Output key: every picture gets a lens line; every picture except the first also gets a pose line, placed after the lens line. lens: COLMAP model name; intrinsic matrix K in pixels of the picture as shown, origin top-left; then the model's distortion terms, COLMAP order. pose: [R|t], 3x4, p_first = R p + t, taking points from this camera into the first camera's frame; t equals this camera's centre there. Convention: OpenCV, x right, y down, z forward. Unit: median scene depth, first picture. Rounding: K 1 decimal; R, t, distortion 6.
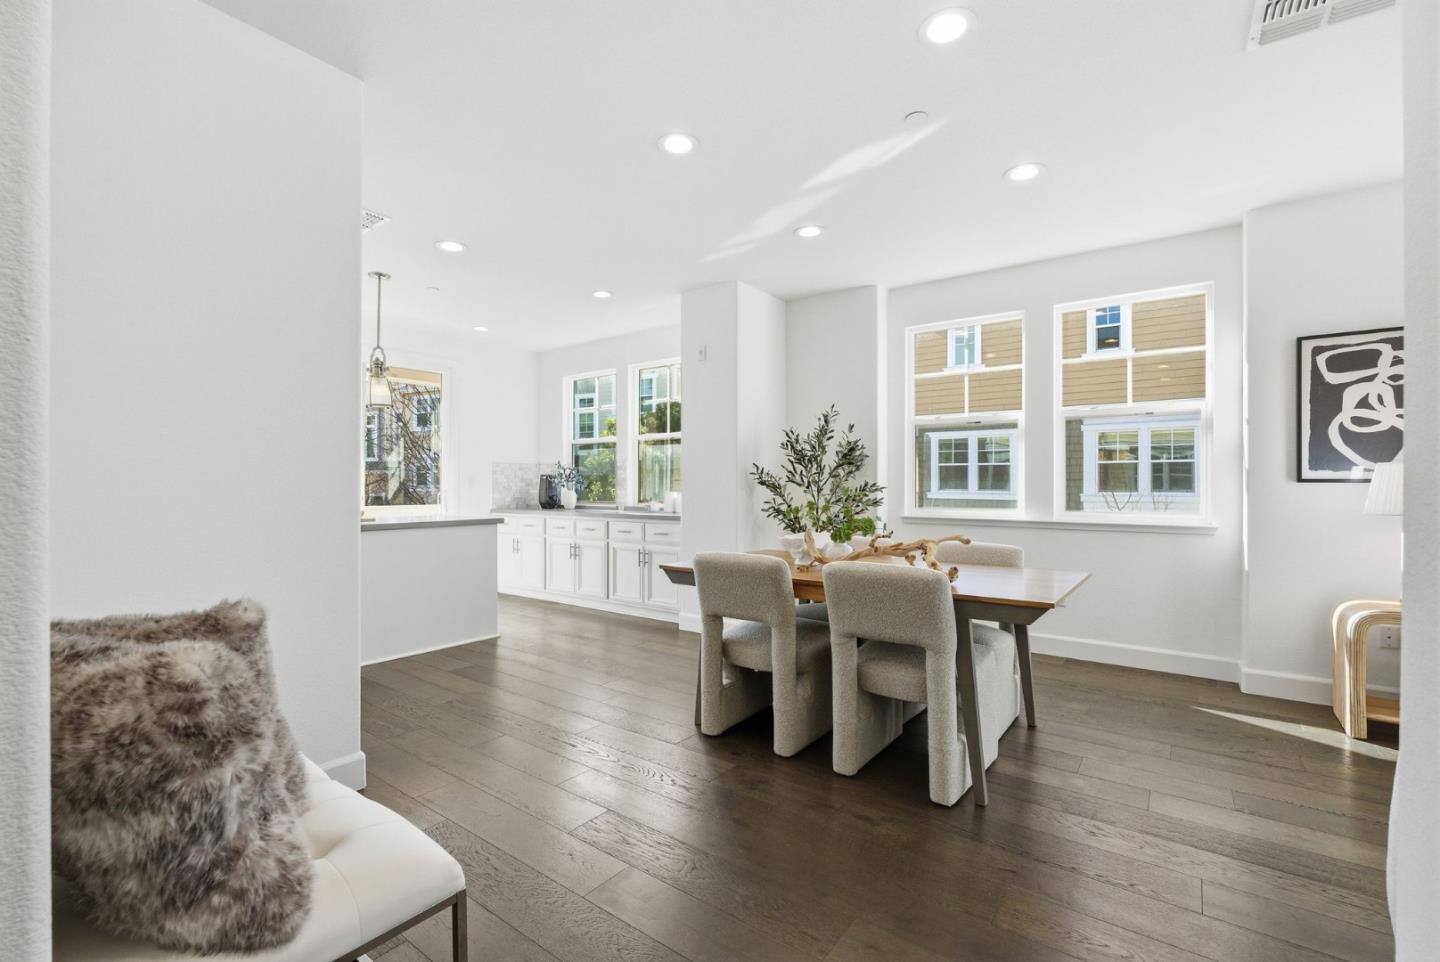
lens RADIAL K [[639.3, 0, 720.0], [0, 639.3, 481.0], [0, 0, 1]] dist [0.000449, 0.000907]
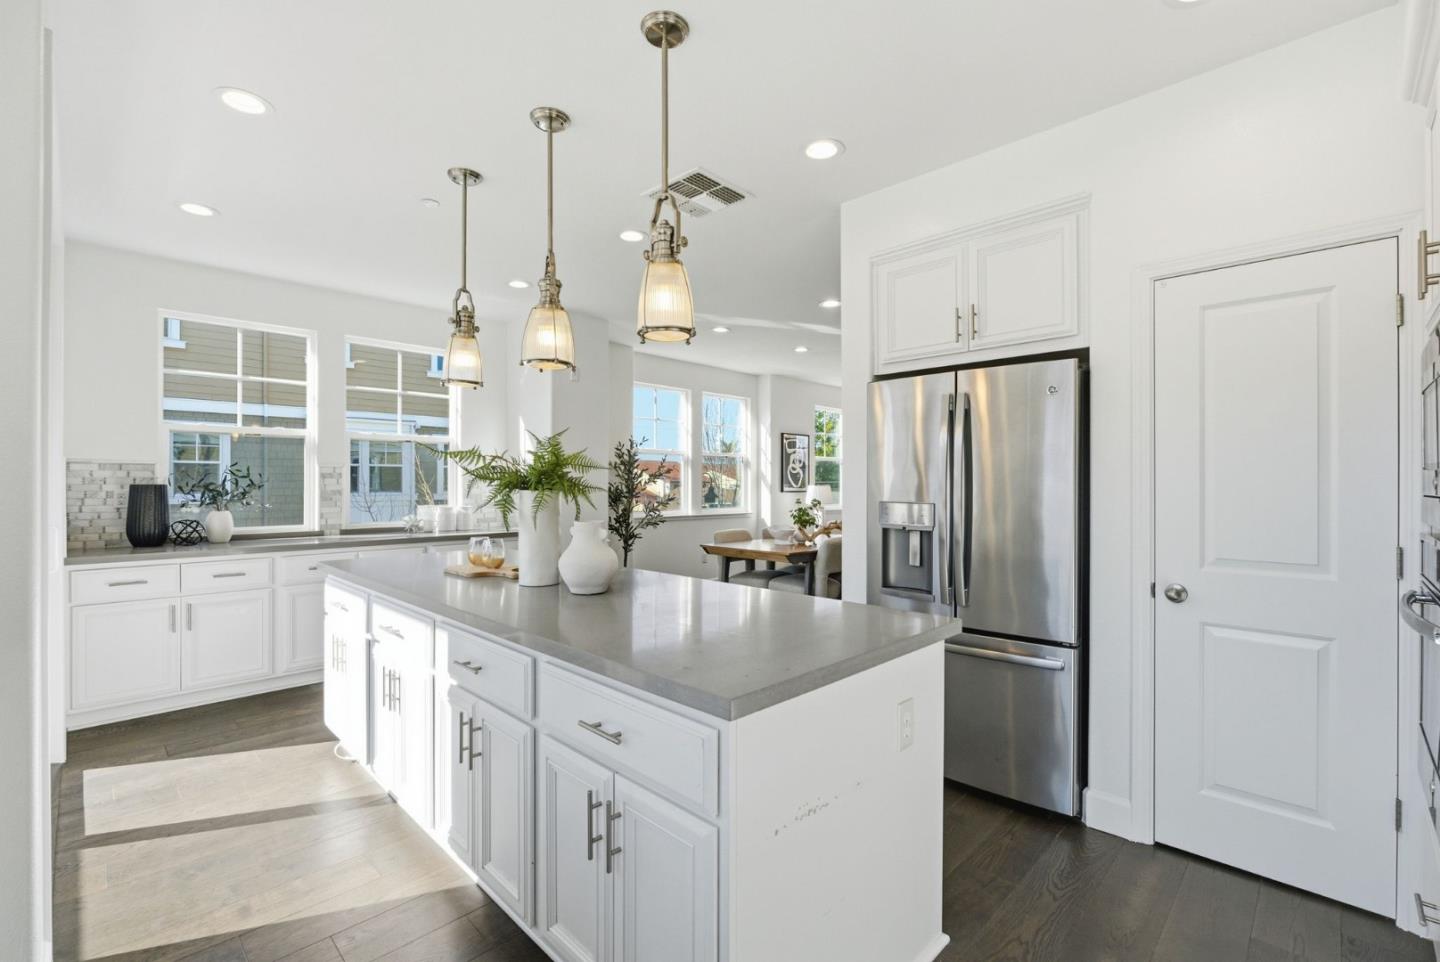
lens RADIAL K [[639.3, 0, 720.0], [0, 639.3, 481.0], [0, 0, 1]] dist [0.000449, 0.000907]
pose [[0.125905, 0.001816, 0.992041, -1.116689], [-0.011722, 0.999931, -0.000343, -0.026666], [-0.991973, -0.011585, 0.125918, 0.674085]]
